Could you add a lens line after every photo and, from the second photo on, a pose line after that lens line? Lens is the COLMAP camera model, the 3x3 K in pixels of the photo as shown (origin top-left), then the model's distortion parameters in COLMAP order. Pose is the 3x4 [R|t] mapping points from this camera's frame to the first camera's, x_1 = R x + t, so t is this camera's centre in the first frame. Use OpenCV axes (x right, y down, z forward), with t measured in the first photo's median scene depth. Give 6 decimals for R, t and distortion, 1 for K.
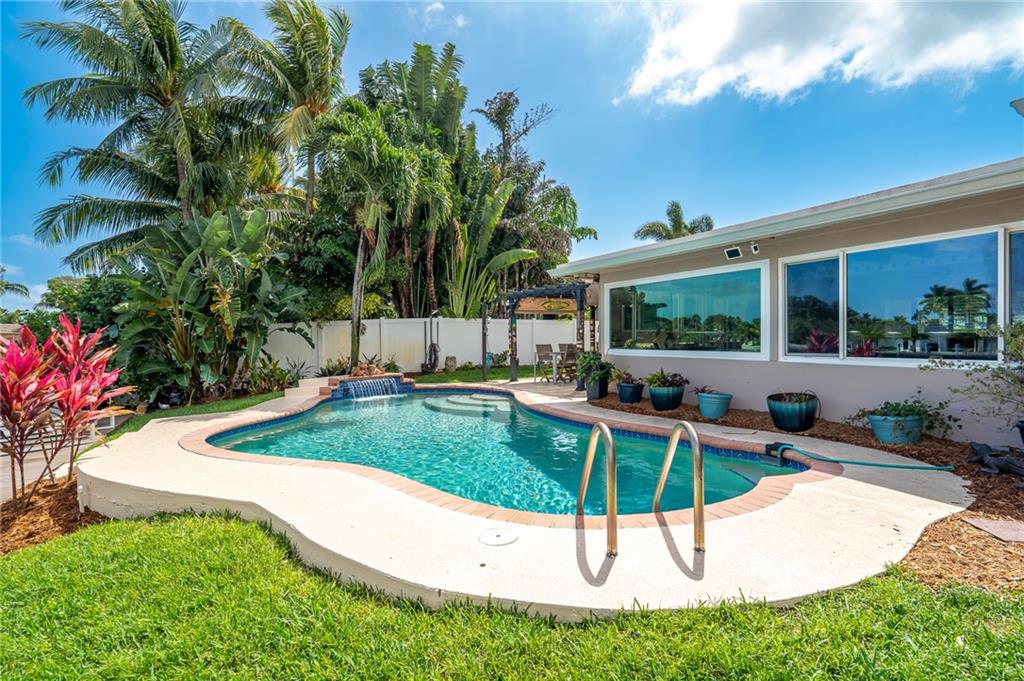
lens RADIAL K [[463.5, 0, 504.3], [0, 463.5, 336.9], [0, 0, 1]] dist [-0.004300, -0.000979]
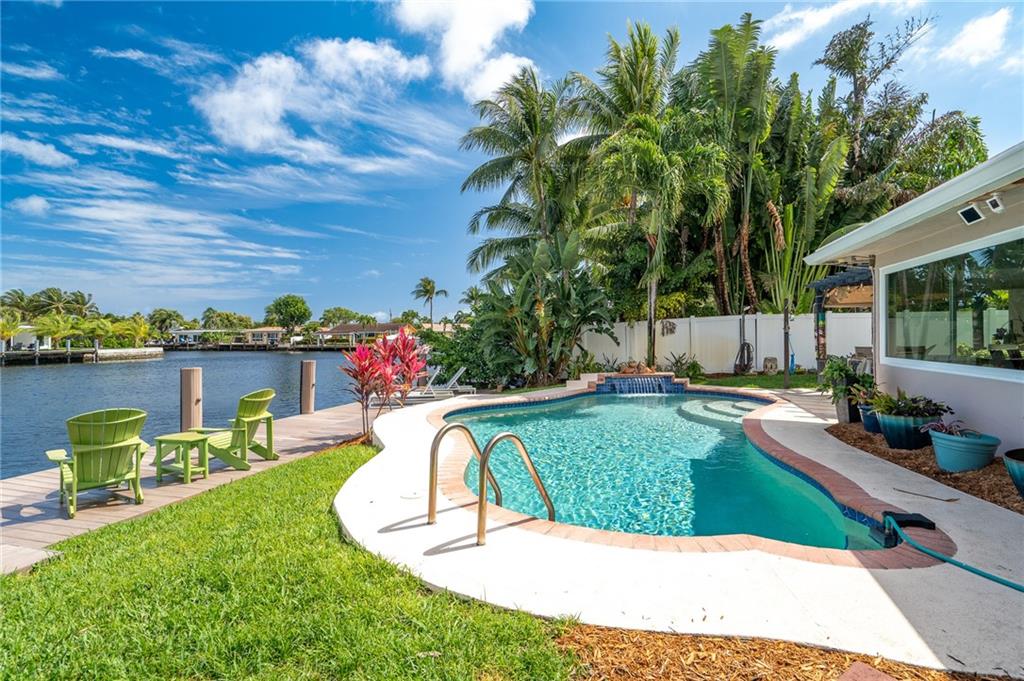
lens RADIAL K [[463.5, 0, 517.7], [0, 463.5, 333.8], [0, 0, 1]] dist [-0.004300, -0.000979]
pose [[0.687415, -0.001812, -0.726262, 0.221120], [0.005704, 0.999980, 0.002904, -0.010028], [0.726242, -0.006138, 0.687412, 0.048262]]
